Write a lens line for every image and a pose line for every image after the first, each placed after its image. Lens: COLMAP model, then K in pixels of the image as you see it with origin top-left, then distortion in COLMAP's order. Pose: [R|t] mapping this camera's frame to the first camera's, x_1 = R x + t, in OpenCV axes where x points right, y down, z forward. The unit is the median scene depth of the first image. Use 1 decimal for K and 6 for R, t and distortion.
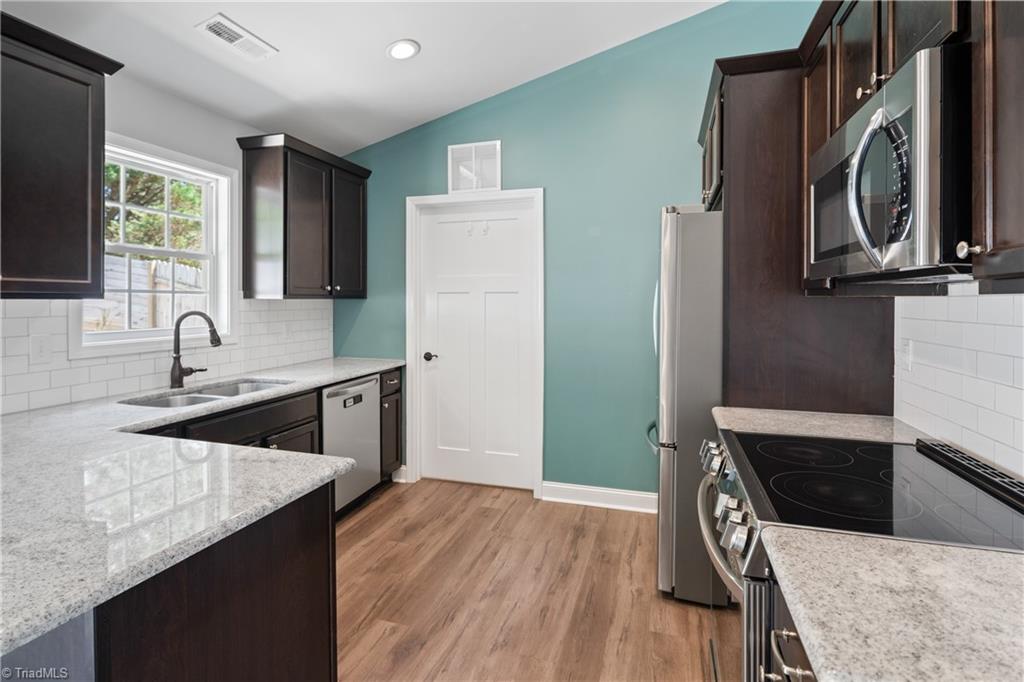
lens RADIAL K [[498.0, 0, 510.9], [0, 498.0, 304.2], [0, 0, 1]] dist [0.000990, -0.001365]
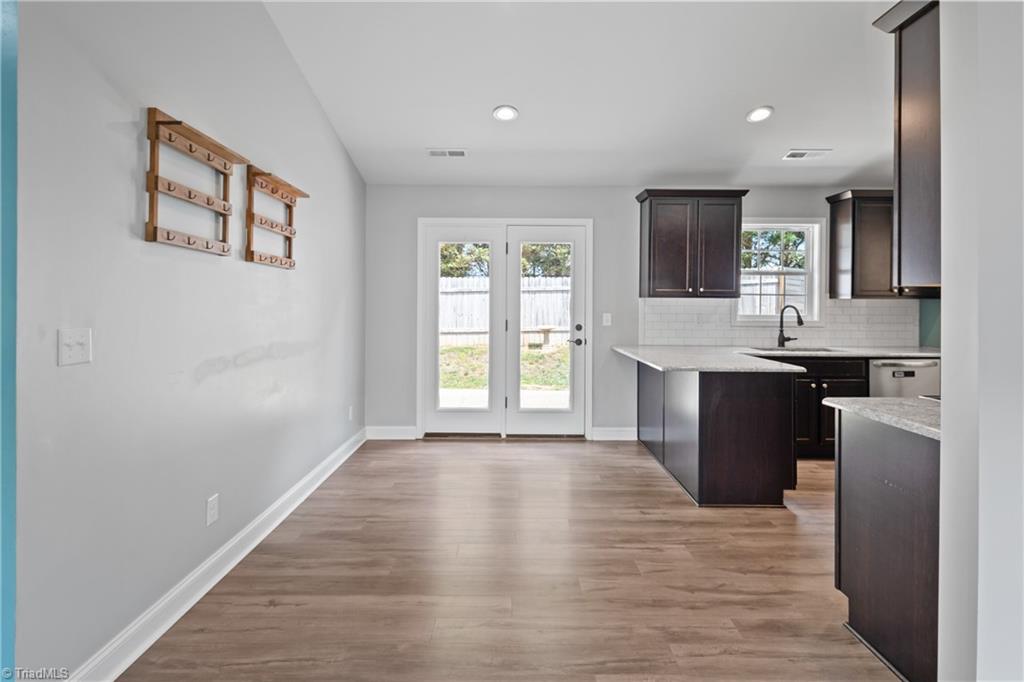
lens RADIAL K [[498.0, 0, 510.9], [0, 498.0, 304.2], [0, 0, 1]] dist [0.000990, -0.001365]
pose [[0.306304, 0.005356, -0.951919, 0.678033], [-0.012877, 0.999916, 0.001482, 0.017365], [0.951847, 0.011804, 0.306347, -0.451315]]
